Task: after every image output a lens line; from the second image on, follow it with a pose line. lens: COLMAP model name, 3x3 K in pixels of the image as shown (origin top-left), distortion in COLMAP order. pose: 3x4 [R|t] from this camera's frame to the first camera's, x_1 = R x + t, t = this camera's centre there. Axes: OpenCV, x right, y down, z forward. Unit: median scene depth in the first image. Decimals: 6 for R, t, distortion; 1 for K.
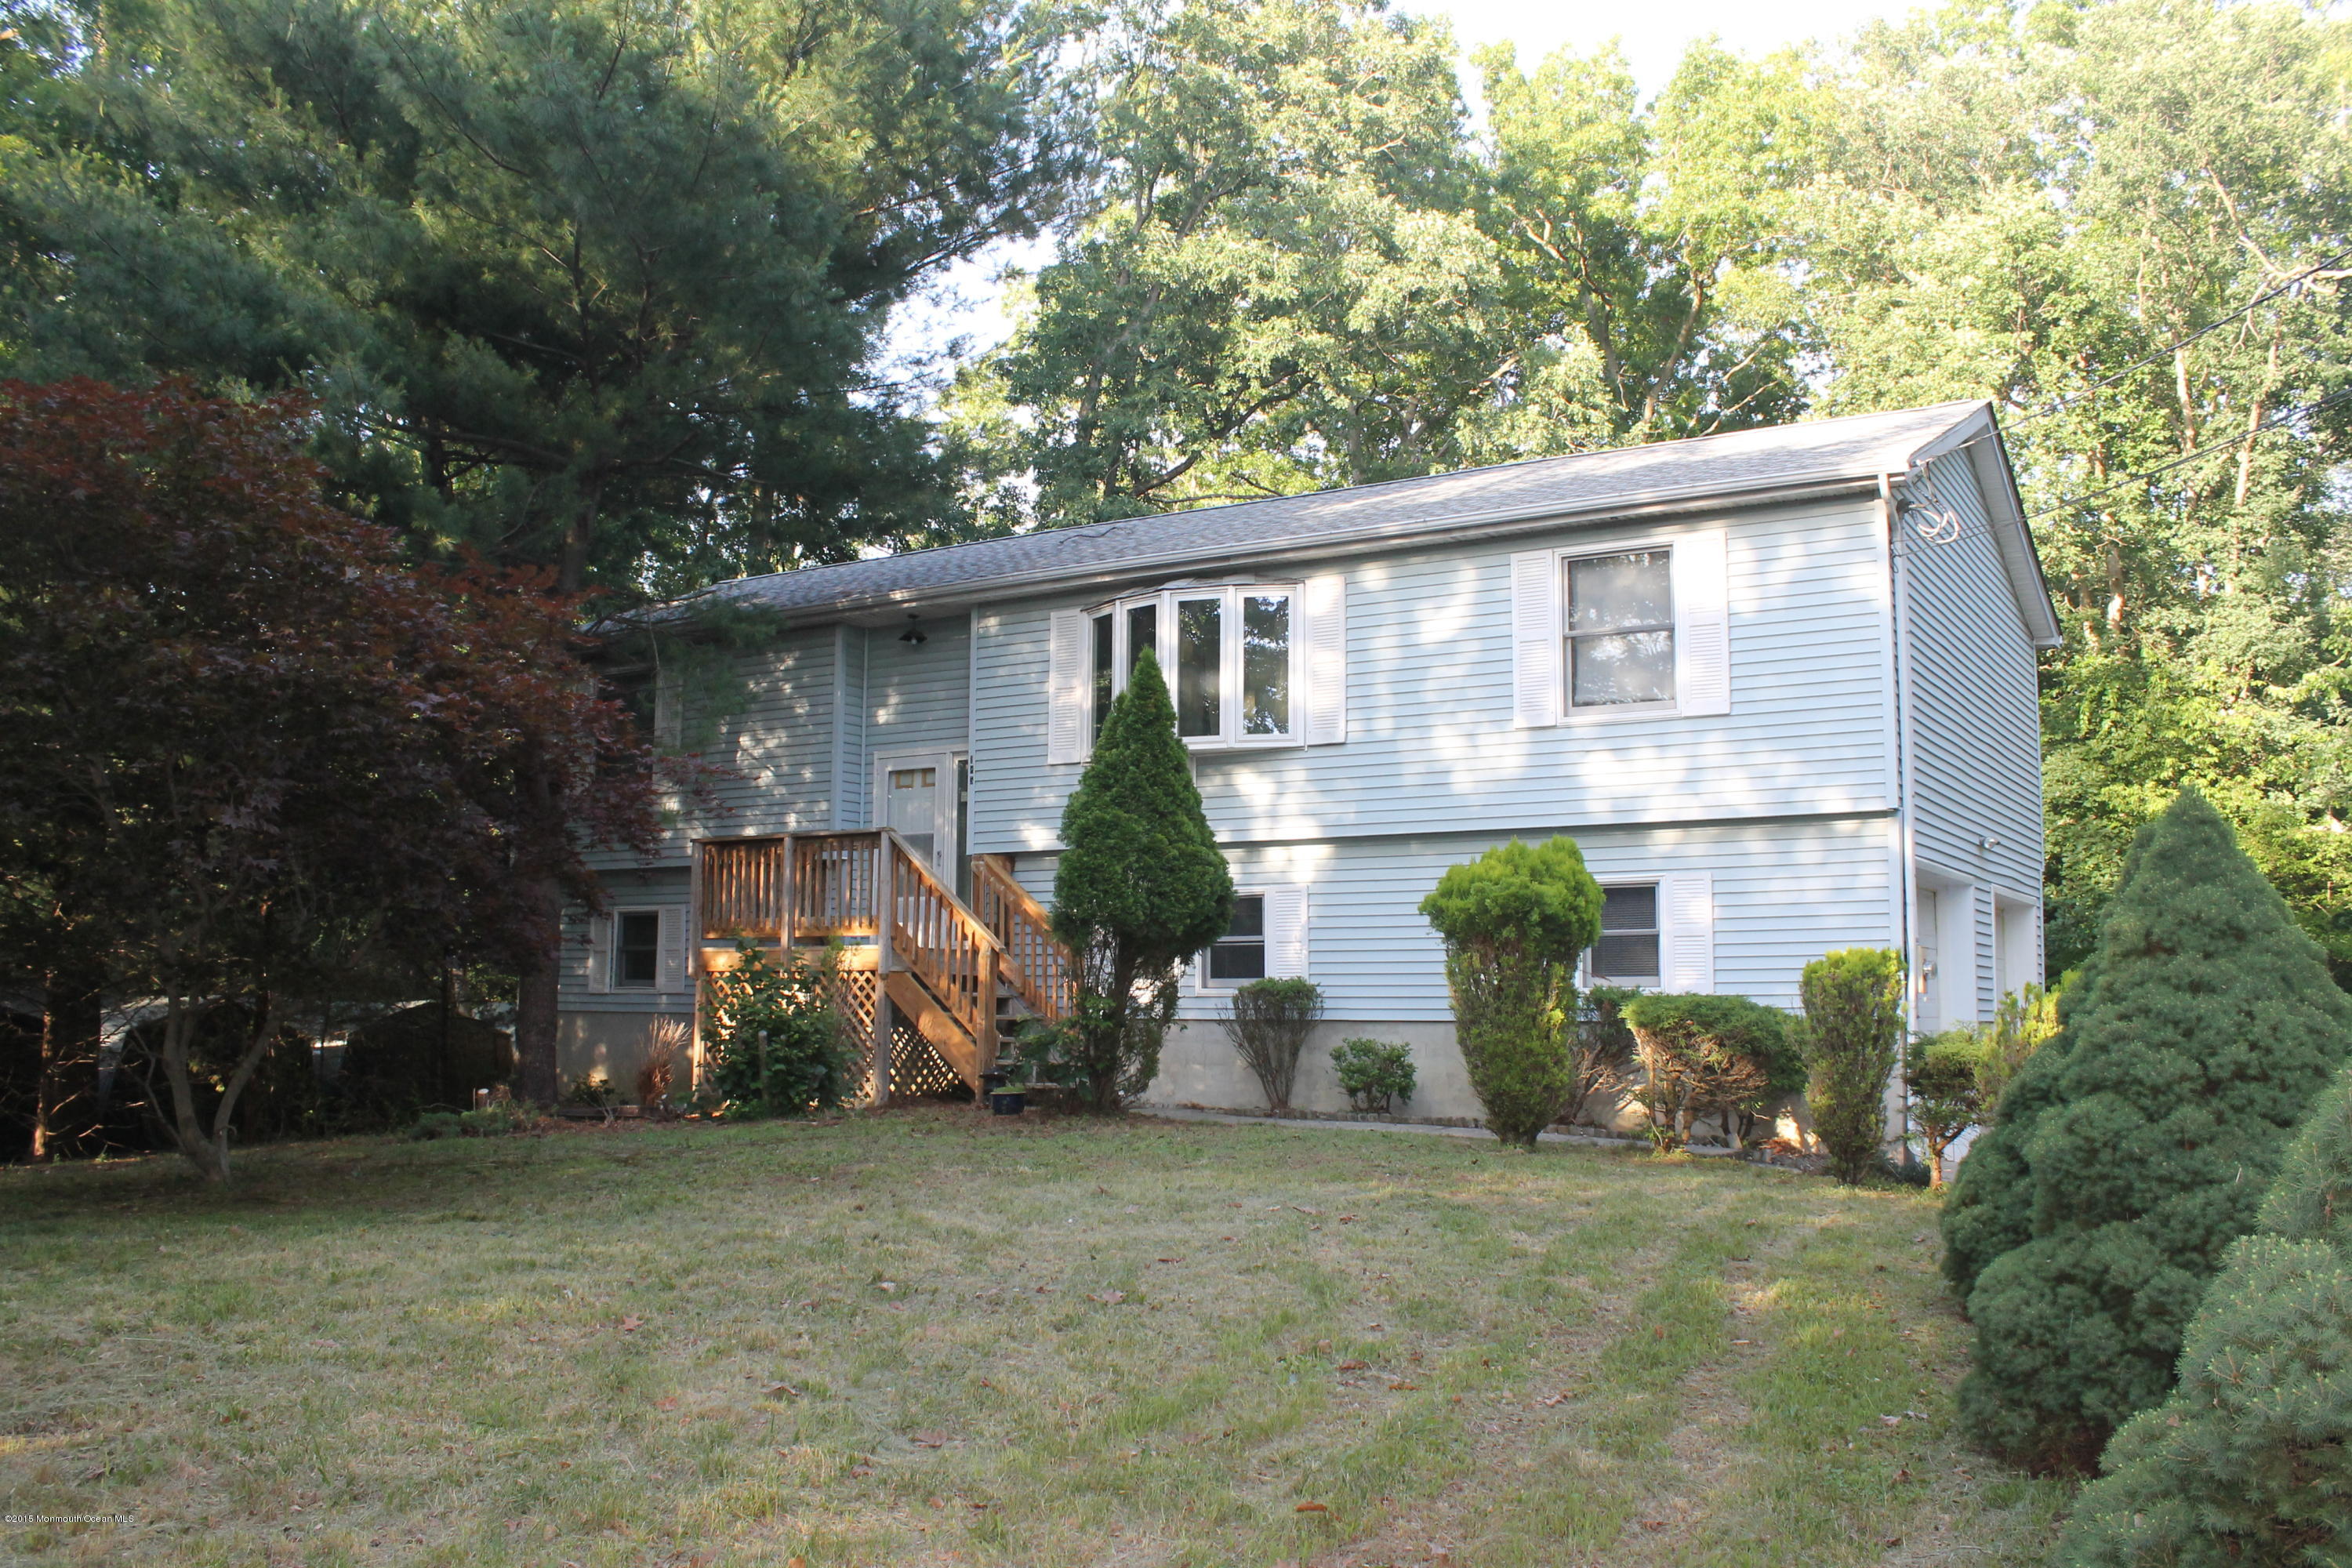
lens RADIAL K [[2002.4, 0, 1175.2], [0, 2002.4, 784.5], [0, 0, 1]] dist [-0.073925, 0.039819]
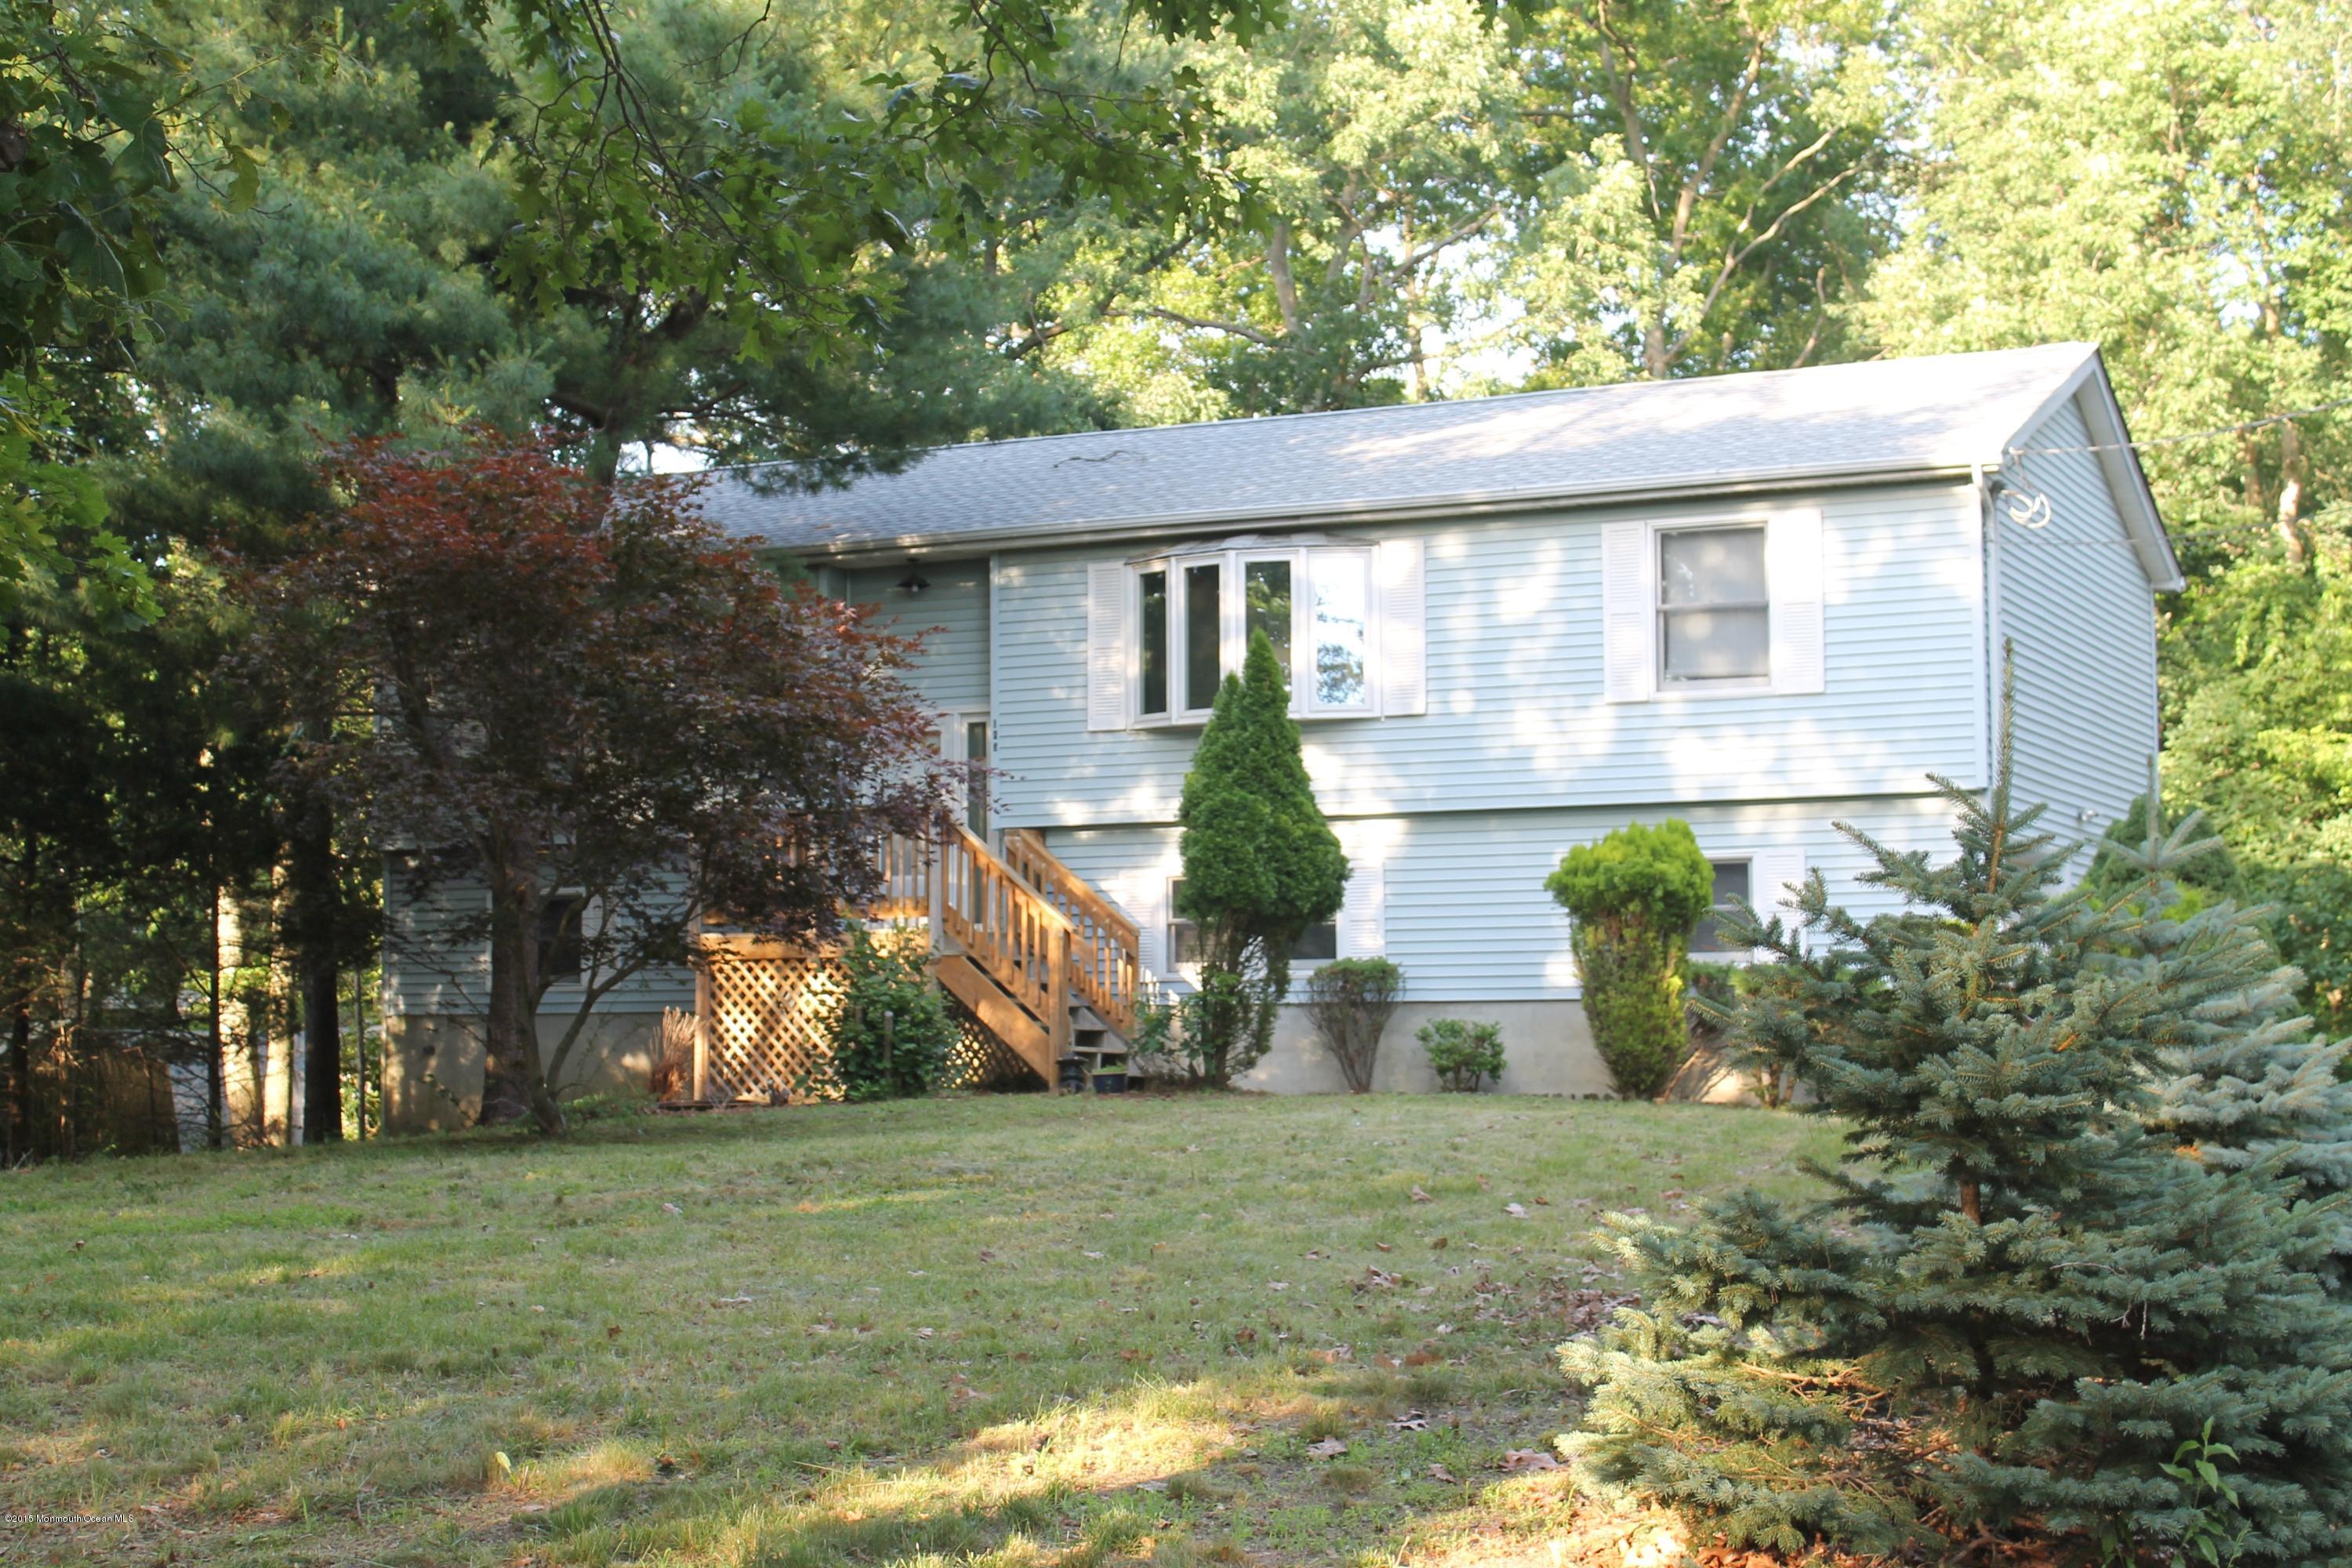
lens RADIAL K [[3554.9, 0, 1173.2], [0, 3554.9, 789.6], [0, 0, 1]] dist [0.114234, 0.000000]
pose [[0.993753, -0.003621, 0.111547, -0.222870], [-0.000248, 0.999399, 0.034654, -0.043234], [-0.111605, -0.034465, 0.993155, -0.677355]]
